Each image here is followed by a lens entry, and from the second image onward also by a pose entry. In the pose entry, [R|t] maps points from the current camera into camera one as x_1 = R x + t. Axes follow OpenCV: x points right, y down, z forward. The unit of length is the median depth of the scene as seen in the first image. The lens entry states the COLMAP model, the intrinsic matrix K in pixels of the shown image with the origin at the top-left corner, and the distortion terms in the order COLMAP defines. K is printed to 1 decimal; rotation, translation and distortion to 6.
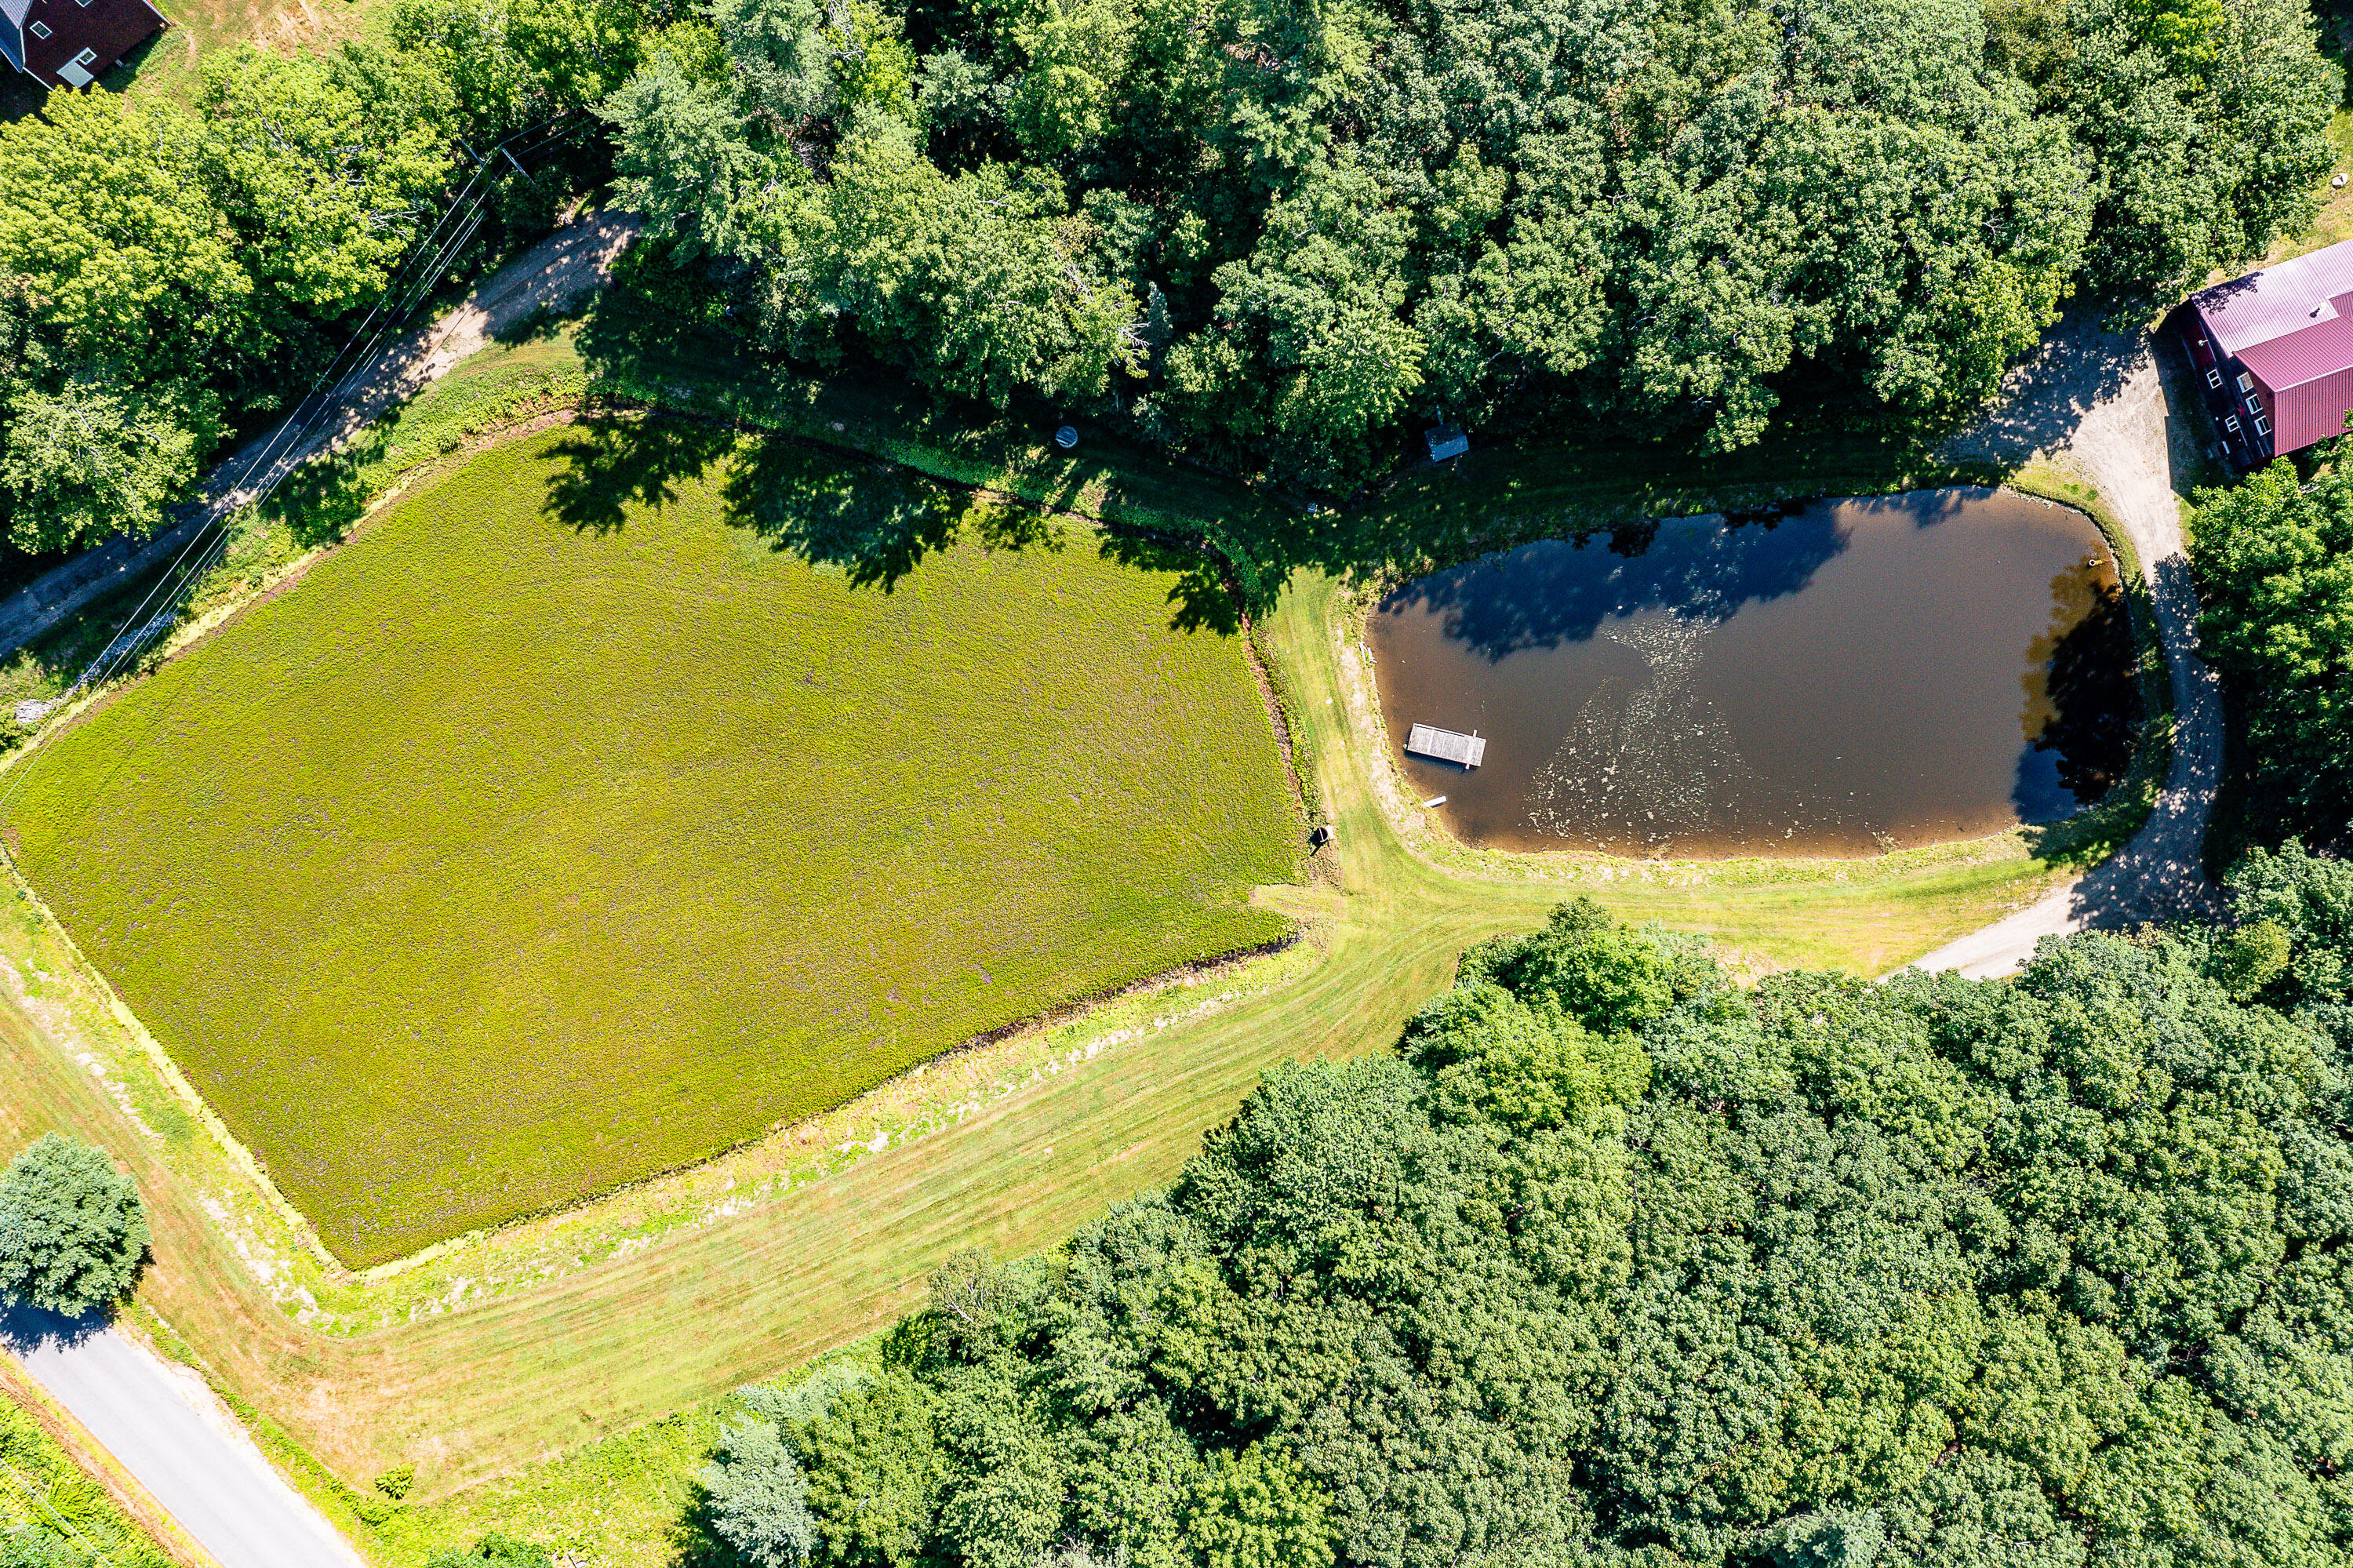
lens RADIAL K [[1894.7, 0, 1178.7], [0, 1894.7, 781.9], [0, 0, 1]] dist [0.043097, -0.011666]
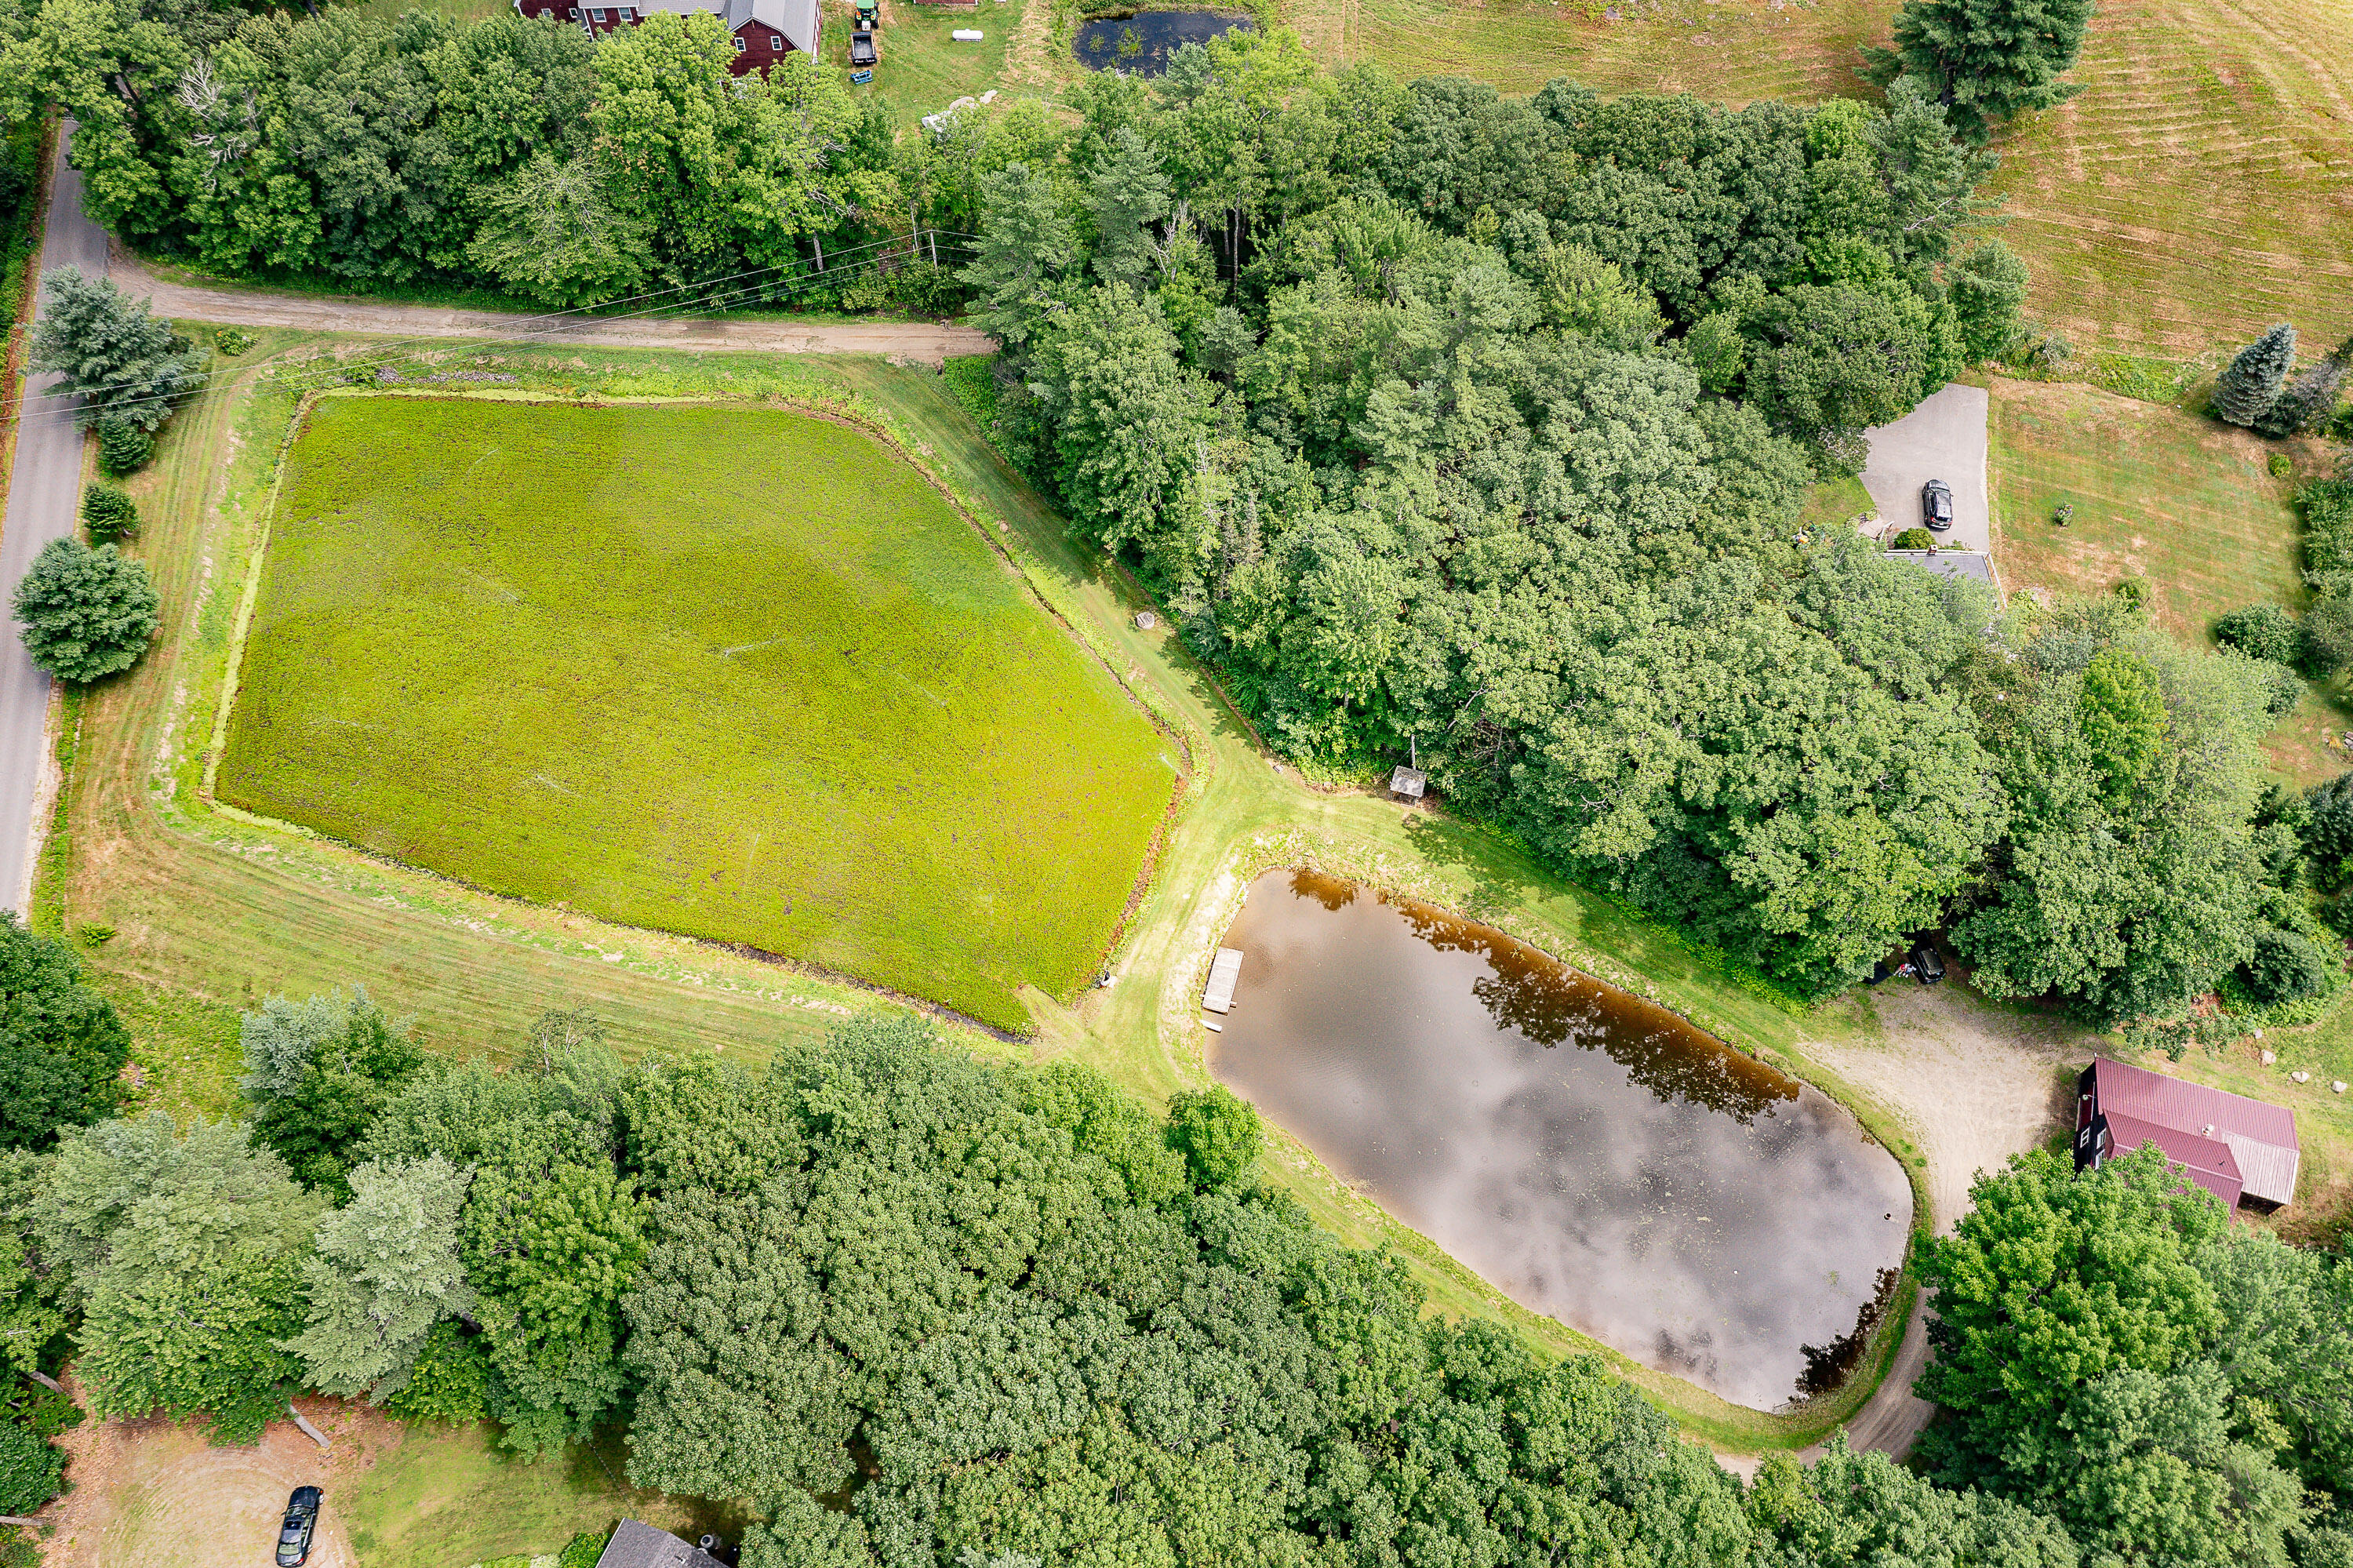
lens RADIAL K [[1894.7, 0, 1173.6], [0, 1894.7, 787.0], [0, 0, 1]] dist [0.043097, -0.011666]
pose [[0.799437, 0.514290, -0.310493, 0.391175], [-0.598027, 0.730434, -0.329895, 0.285755], [0.057133, 0.449413, 0.891495, -0.006668]]
